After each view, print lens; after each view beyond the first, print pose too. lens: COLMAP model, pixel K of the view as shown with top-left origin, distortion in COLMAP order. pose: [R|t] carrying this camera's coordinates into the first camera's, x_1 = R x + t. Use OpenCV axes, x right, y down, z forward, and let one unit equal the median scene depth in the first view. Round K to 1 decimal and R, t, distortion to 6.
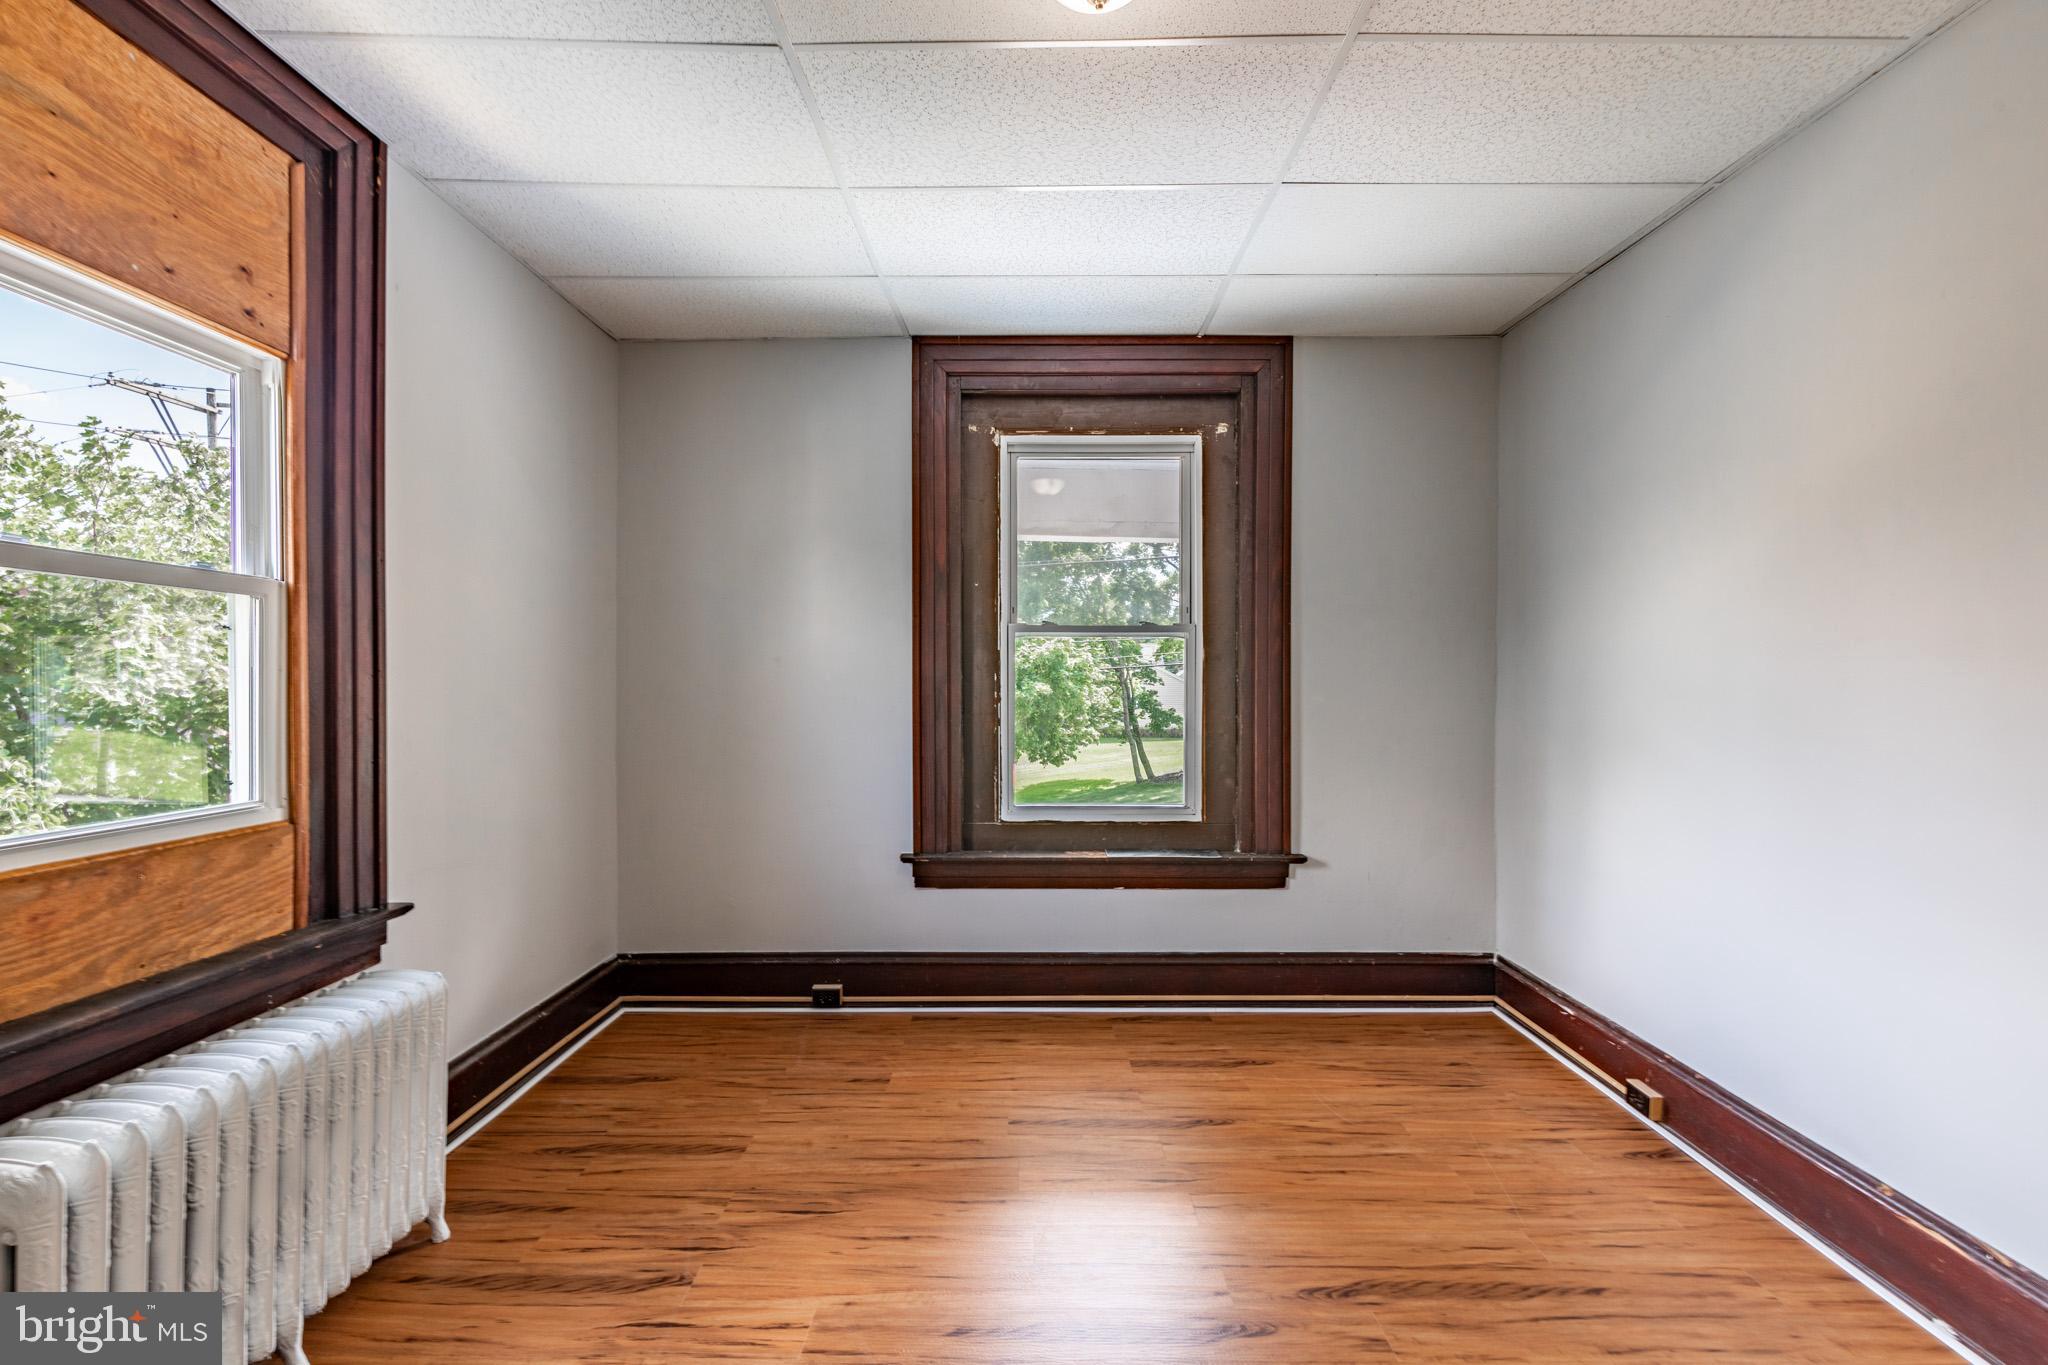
lens RADIAL K [[889.7, 0, 1025.1], [0, 889.7, 681.6], [0, 0, 1]] dist [0.001308, -0.000447]
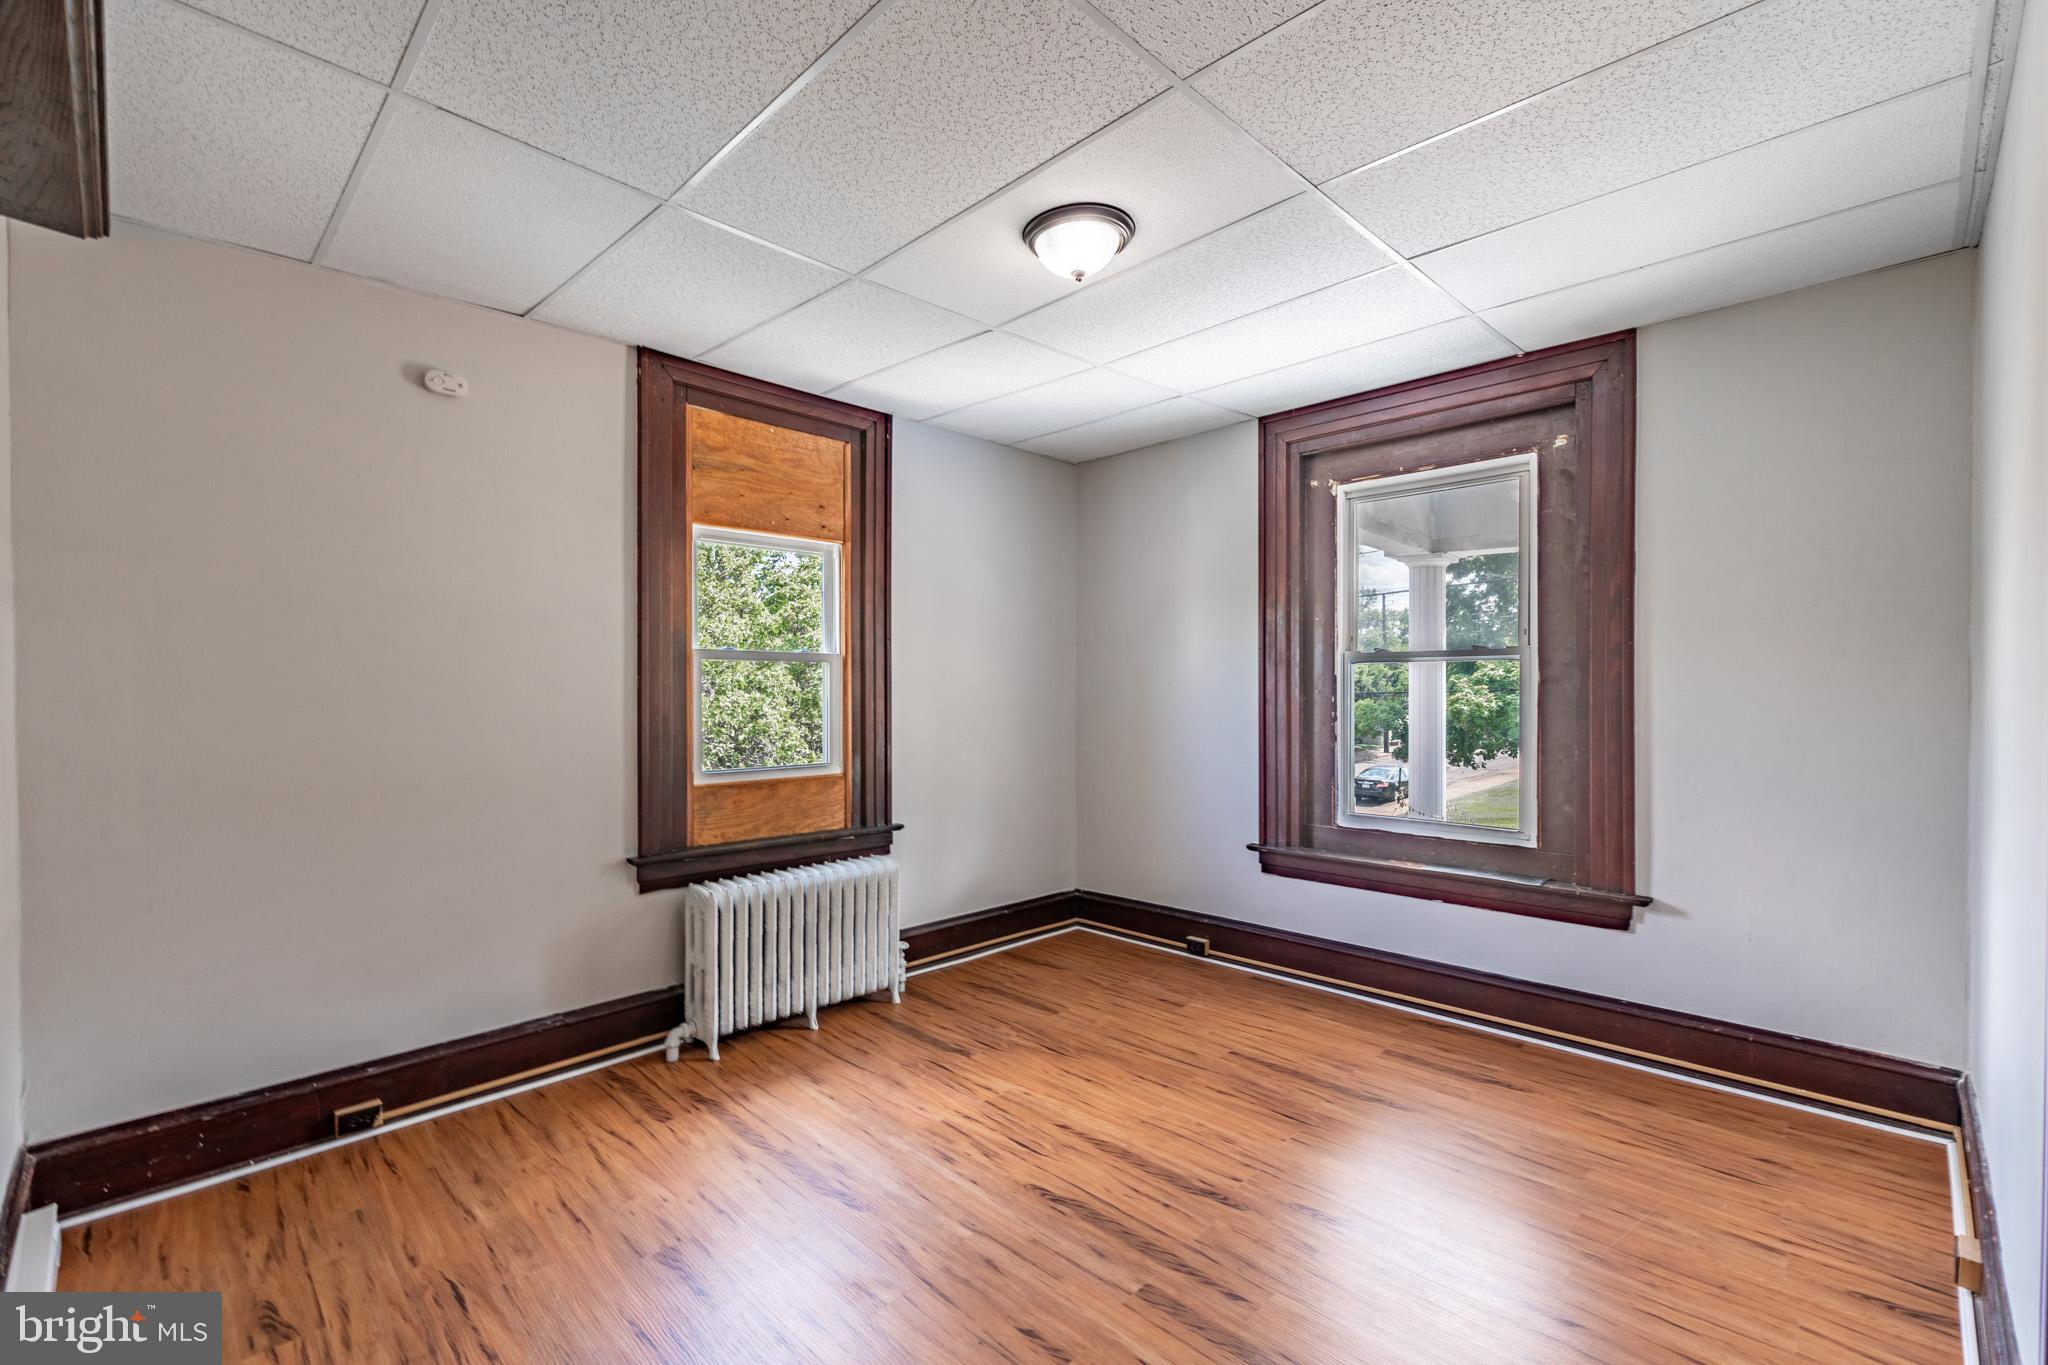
lens RADIAL K [[889.7, 0, 1058.4], [0, 889.7, 690.7], [0, 0, 1]] dist [0.001308, -0.000447]
pose [[0.727879, 0.001276, -0.685705, 0.519255], [0.001660, 0.999992, 0.003622, -0.021519], [0.685704, -0.003775, 0.727871, -0.073953]]
